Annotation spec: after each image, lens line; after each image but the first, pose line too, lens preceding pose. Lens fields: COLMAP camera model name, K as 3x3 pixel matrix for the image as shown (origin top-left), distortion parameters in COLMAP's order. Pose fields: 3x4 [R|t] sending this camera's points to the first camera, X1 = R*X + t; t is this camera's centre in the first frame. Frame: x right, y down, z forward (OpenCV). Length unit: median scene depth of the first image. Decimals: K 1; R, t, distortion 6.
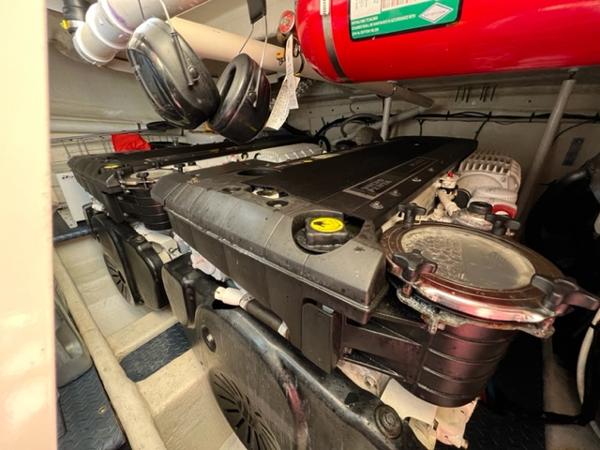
lens RADIAL K [[240.4, 0, 300.0], [0, 240.4, 225.0], [0, 0, 1]] dist [-0.000984, -0.000194]
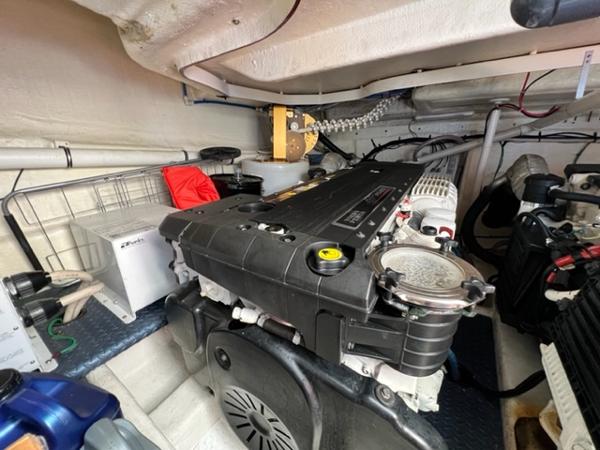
lens RADIAL K [[240.4, 0, 300.0], [0, 240.4, 225.0], [0, 0, 1]] dist [-0.000984, -0.000194]
pose [[0.987939, -0.061580, 0.142069, -0.182345], [0.070956, 0.995557, -0.061904, -0.069590], [-0.137626, 0.071238, 0.987919, -0.259948]]
